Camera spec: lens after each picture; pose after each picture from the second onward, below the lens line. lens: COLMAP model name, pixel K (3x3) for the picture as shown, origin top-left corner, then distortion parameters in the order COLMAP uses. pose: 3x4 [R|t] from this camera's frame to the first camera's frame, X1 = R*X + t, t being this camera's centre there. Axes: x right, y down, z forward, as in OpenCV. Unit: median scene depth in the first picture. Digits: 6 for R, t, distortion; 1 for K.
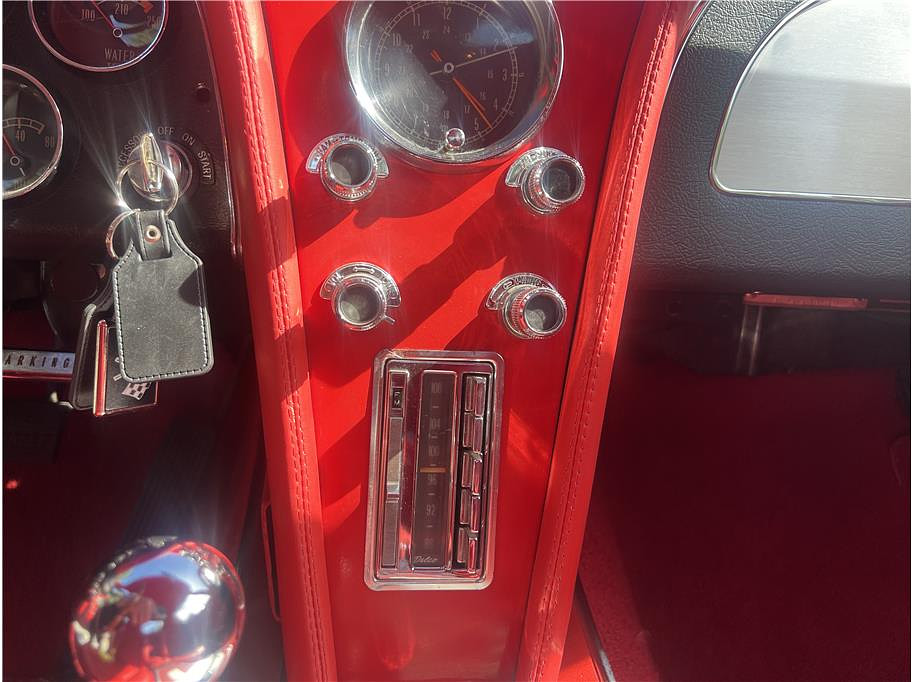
lens RADIAL K [[683.2, 0, 455.9], [0, 683.2, 337.5], [0, 0, 1]] dist [0.049251, -0.057569]
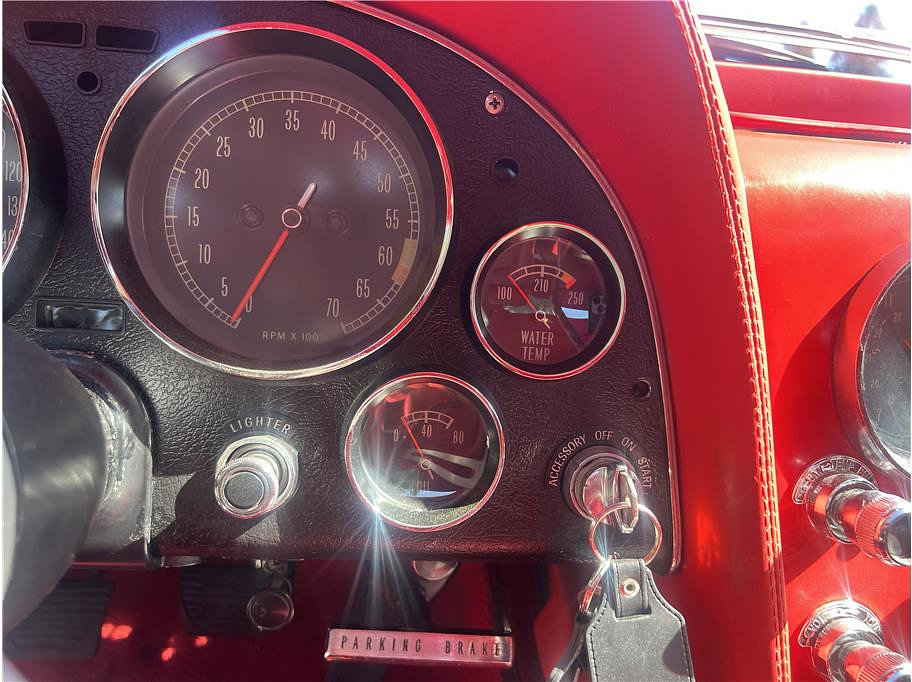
lens RADIAL K [[683.2, 0, 455.9], [0, 683.2, 337.5], [0, 0, 1]] dist [0.049251, -0.057569]
pose [[0.999917, 0.012260, -0.004033, -0.632611], [-0.012229, 0.999895, 0.007792, -0.446164], [0.004128, -0.007742, 0.999962, 0.148337]]
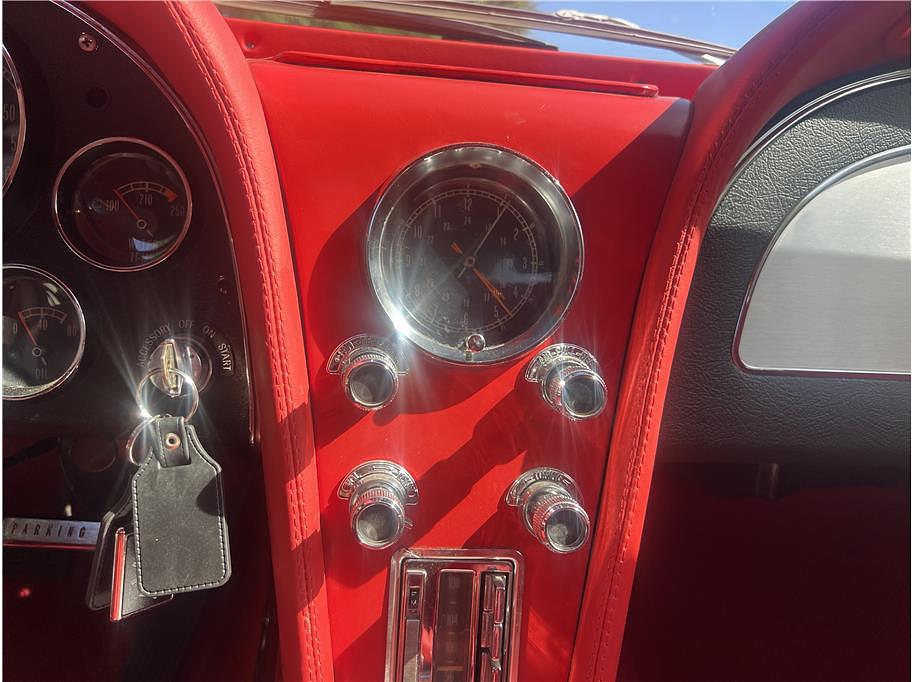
lens RADIAL K [[691.2, 0, 449.2], [0, 691.2, 339.2], [0, 0, 1]] dist [0.042398, -0.062676]
pose [[0.999760, 0.006446, -0.020954, -0.018185], [-0.007064, 0.999538, -0.029566, -0.261511], [0.020754, 0.029707, 0.999343, -0.002852]]
